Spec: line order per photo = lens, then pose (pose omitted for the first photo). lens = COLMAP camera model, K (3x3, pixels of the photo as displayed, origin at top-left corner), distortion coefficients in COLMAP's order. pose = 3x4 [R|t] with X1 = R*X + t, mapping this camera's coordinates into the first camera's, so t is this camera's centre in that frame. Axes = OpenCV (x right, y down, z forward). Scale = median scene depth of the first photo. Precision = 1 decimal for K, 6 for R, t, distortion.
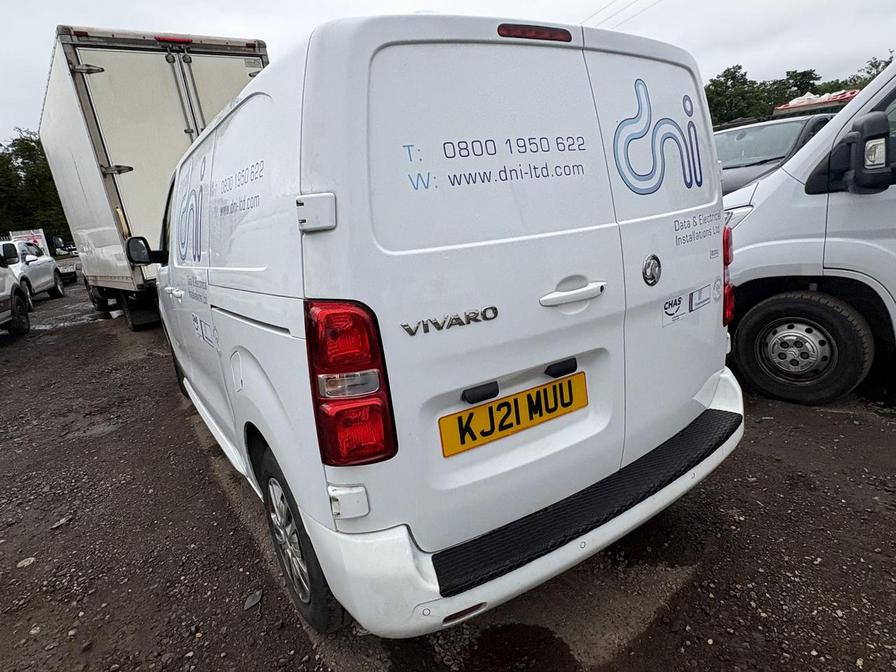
lens RADIAL K [[511.2, 0, 447.7], [0, 511.2, 330.0], [0, 0, 1]] dist [0.001309, -0.000322]
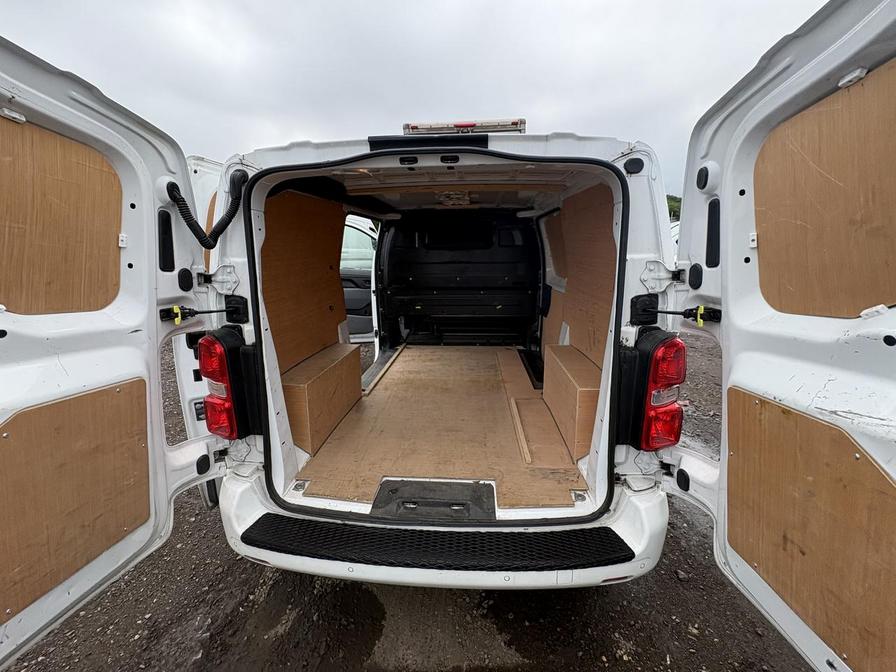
lens RADIAL K [[355.6, 0, 446.7], [0, 355.6, 332.9], [0, 0, 1]] dist [0.000438, -0.000077]
pose [[0.784162, 0.239873, -0.572321, 0.671458], [-0.211758, 0.970347, 0.116556, -0.236872], [0.583309, 0.029795, 0.811704, 0.354326]]
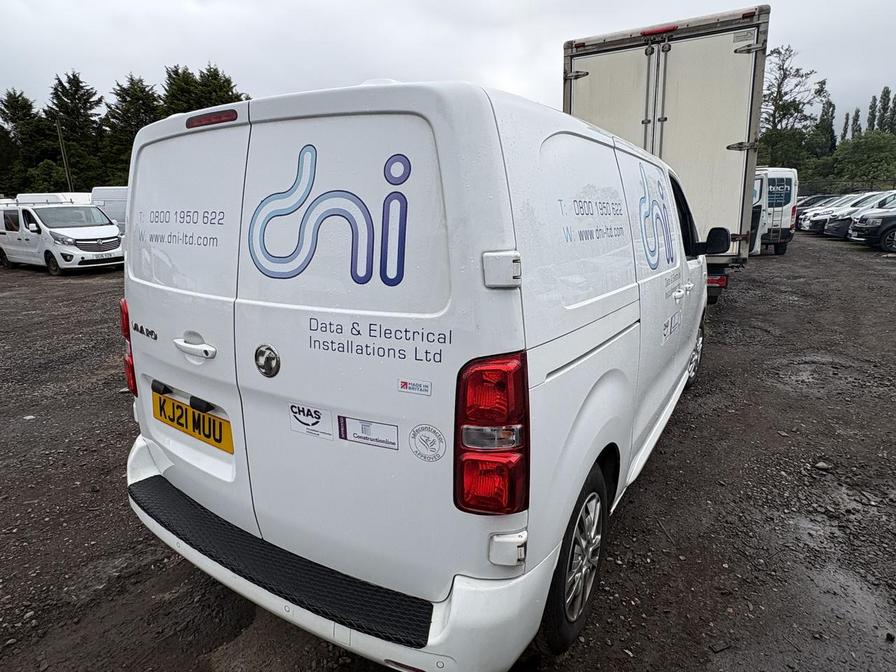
lens RADIAL K [[511.2, 0, 440.8], [0, 511.2, 328.7], [0, 0, 1]] dist [0.001309, -0.000322]
pose [[0.404566, 0.309360, -0.860594, 1.176047], [-0.255299, 0.941838, 0.218549, -0.408058], [0.878151, 0.131291, 0.460015, 0.773561]]
